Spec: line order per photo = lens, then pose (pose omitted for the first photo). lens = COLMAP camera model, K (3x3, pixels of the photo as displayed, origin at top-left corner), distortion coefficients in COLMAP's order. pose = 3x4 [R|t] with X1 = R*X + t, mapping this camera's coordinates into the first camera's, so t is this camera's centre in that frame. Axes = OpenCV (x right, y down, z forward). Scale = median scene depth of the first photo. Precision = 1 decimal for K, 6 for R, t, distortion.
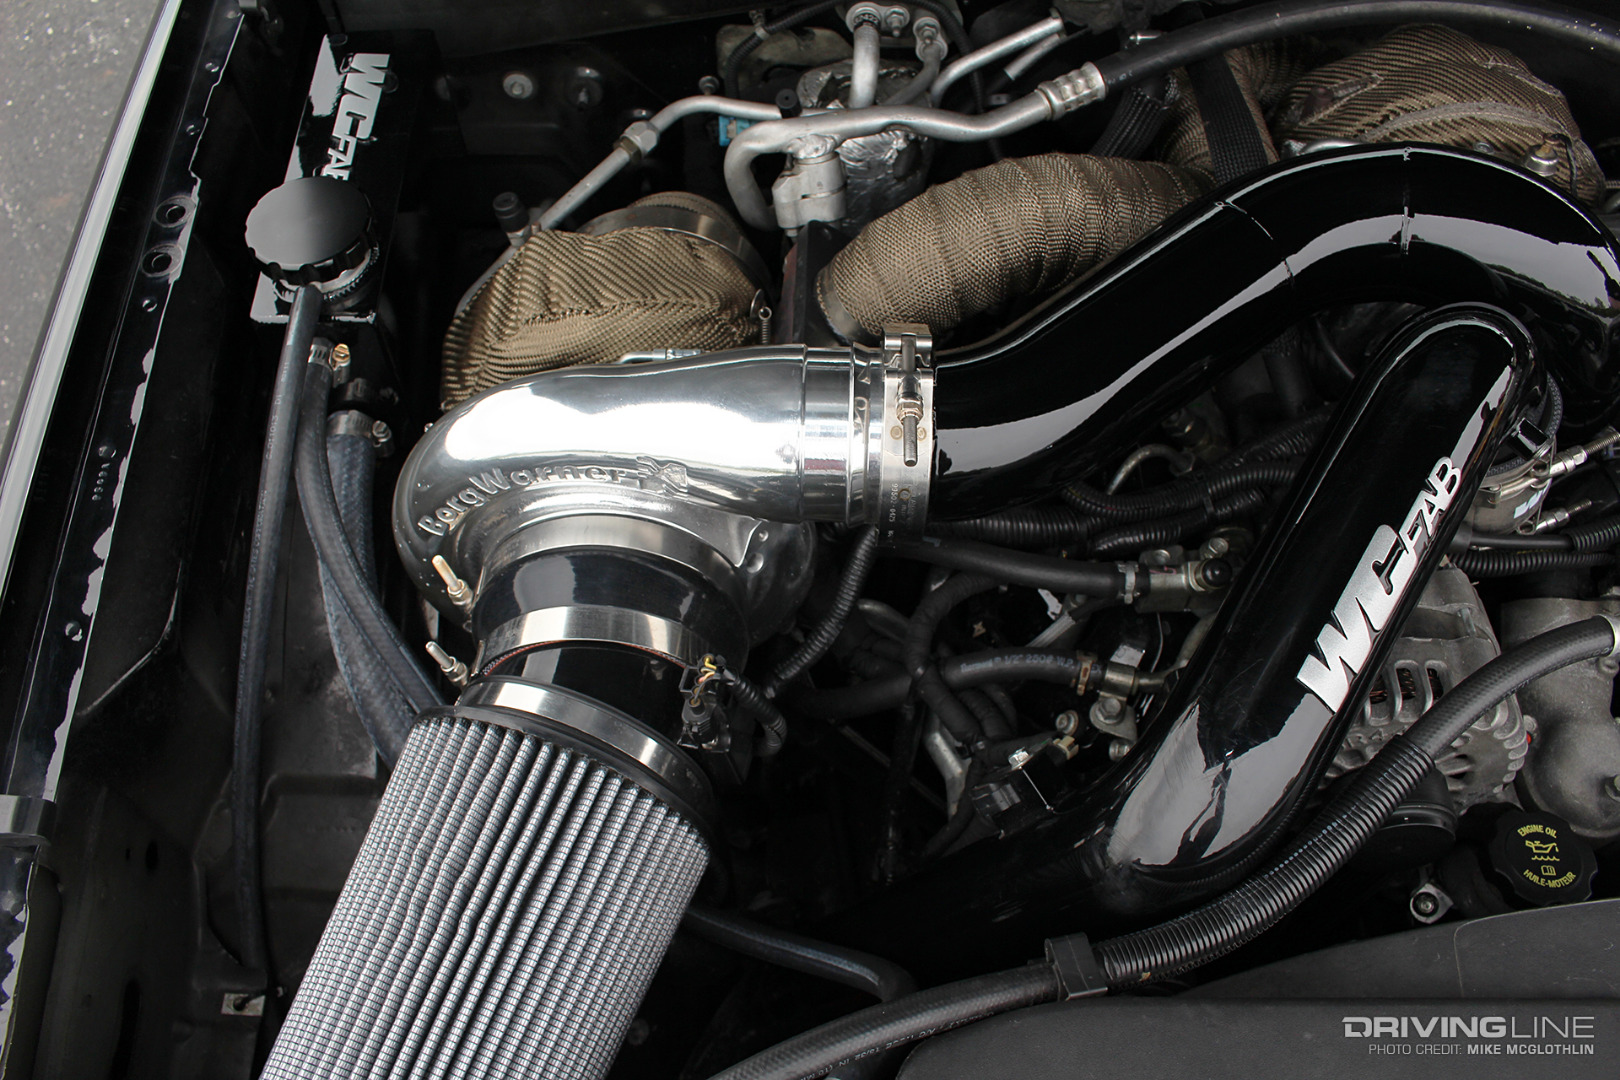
lens RADIAL K [[1372.1, 0, 810.0], [0, 1372.1, 540.0], [0, 0, 1]] dist [-0.153668, 0.125355]
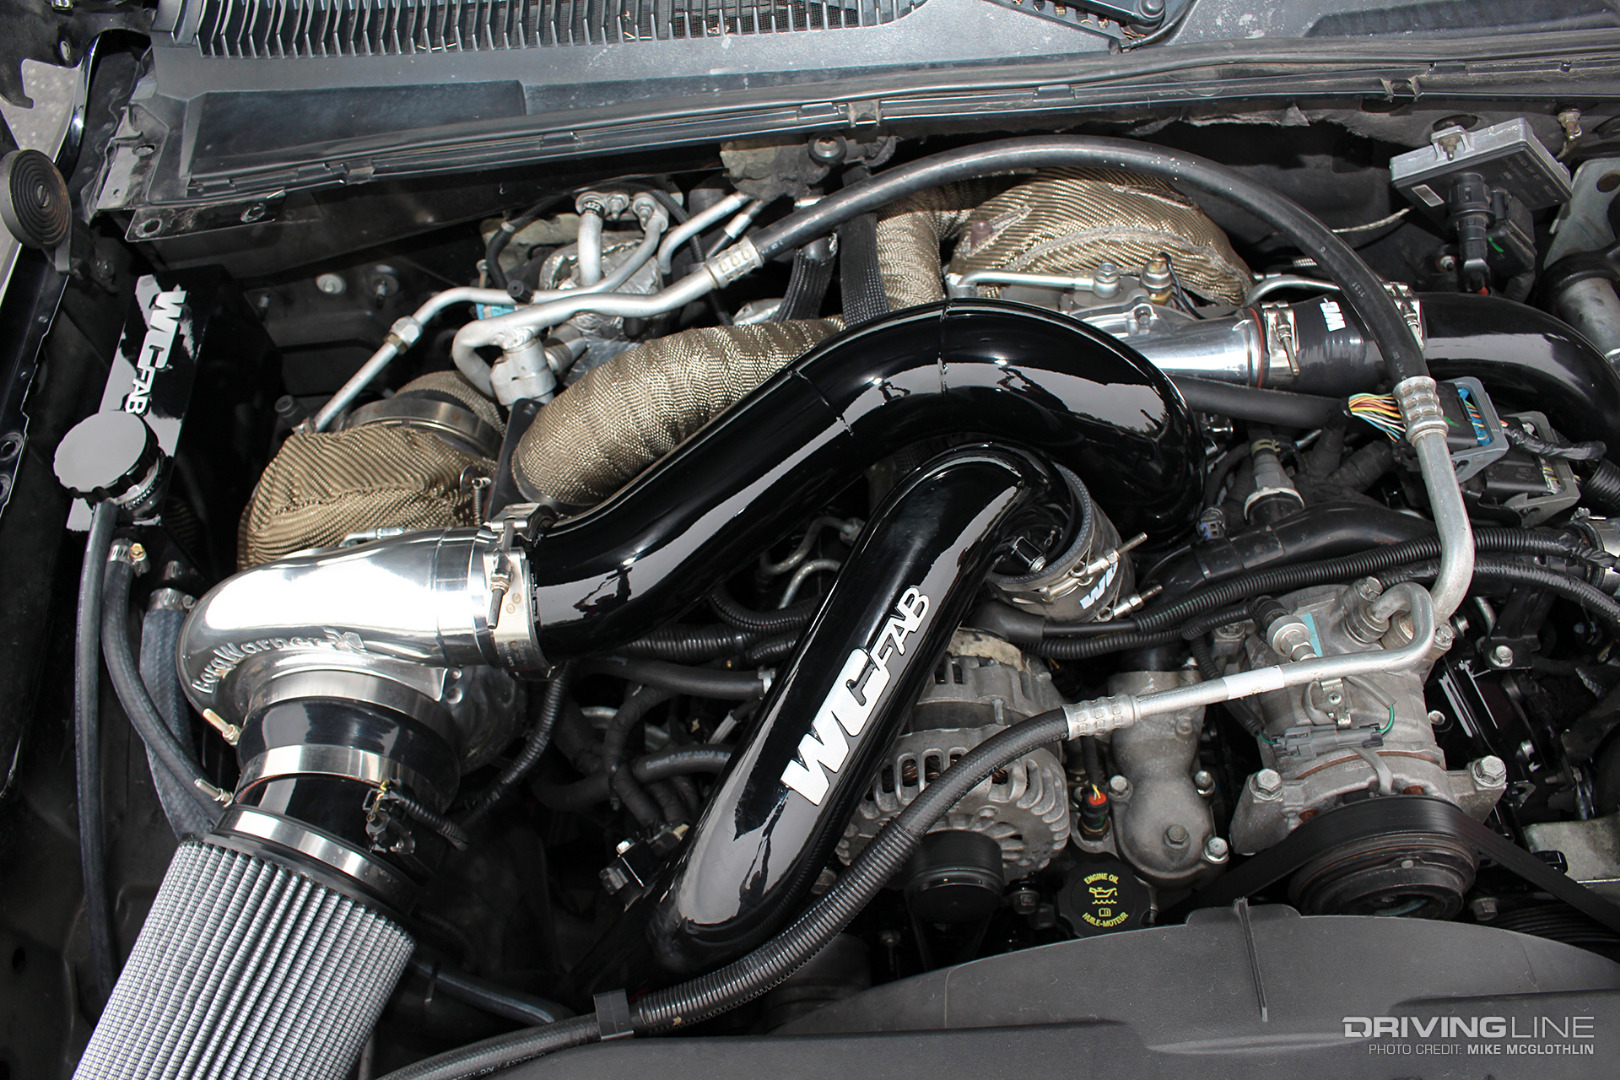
lens RADIAL K [[1372.1, 0, 810.0], [0, 1372.1, 540.0], [0, 0, 1]] dist [-0.153668, 0.125355]
pose [[0.993995, -0.085200, -0.068661, 0.369794], [0.083316, 0.996076, -0.029862, -0.059146], [0.070936, 0.023962, 0.997193, -0.203151]]
